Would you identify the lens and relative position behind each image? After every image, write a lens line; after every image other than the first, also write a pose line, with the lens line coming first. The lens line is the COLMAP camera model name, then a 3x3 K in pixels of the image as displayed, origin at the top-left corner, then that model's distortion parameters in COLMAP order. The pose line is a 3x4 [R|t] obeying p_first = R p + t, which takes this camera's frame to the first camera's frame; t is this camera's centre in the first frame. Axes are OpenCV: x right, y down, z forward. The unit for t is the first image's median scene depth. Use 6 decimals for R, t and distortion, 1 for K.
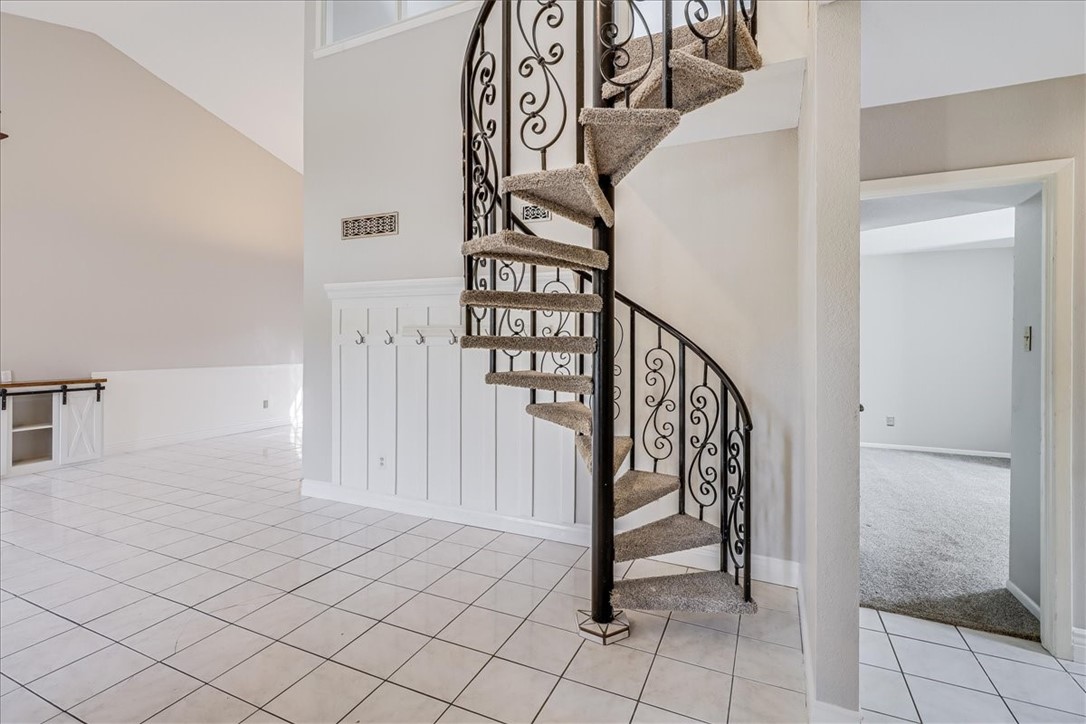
lens RADIAL K [[499.1, 0, 544.5], [0, 499.1, 345.5], [0, 0, 1]] dist [-0.001293, -0.000220]
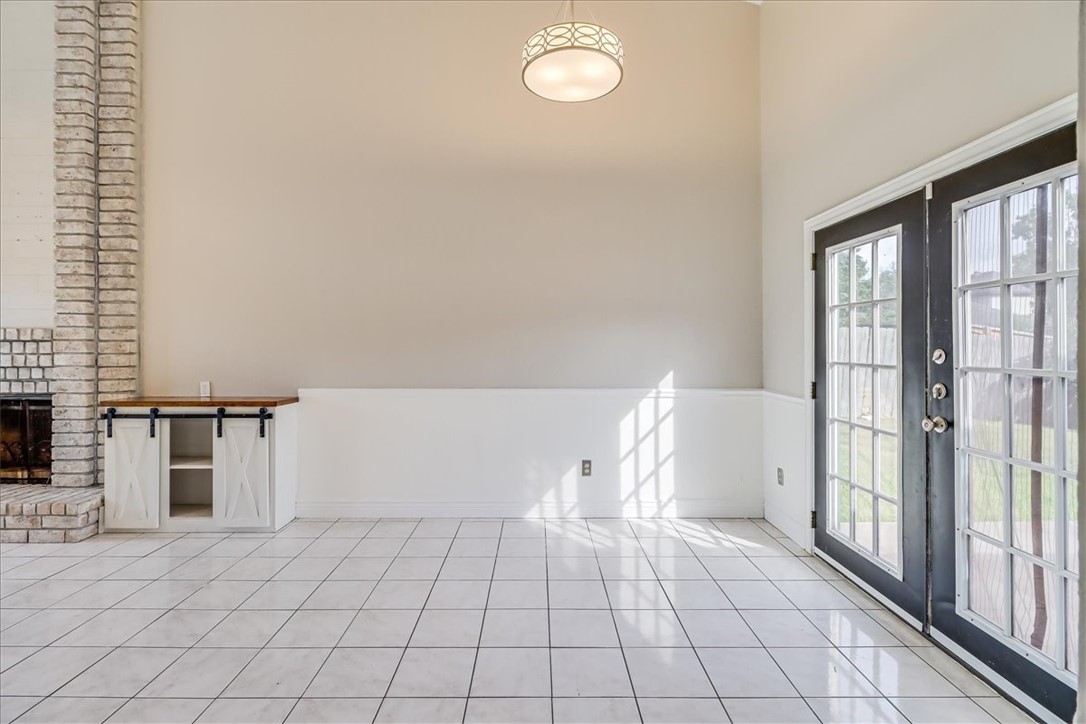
lens RADIAL K [[511.4, 0, 541.9], [0, 511.4, 368.4], [0, 0, 1]] dist [0.000281, 0.000657]
pose [[0.415453, -0.006283, -0.909593, -0.029070], [-0.004896, 0.999946, -0.009143, 0.005642], [0.909601, 0.008252, 0.415400, 0.202649]]
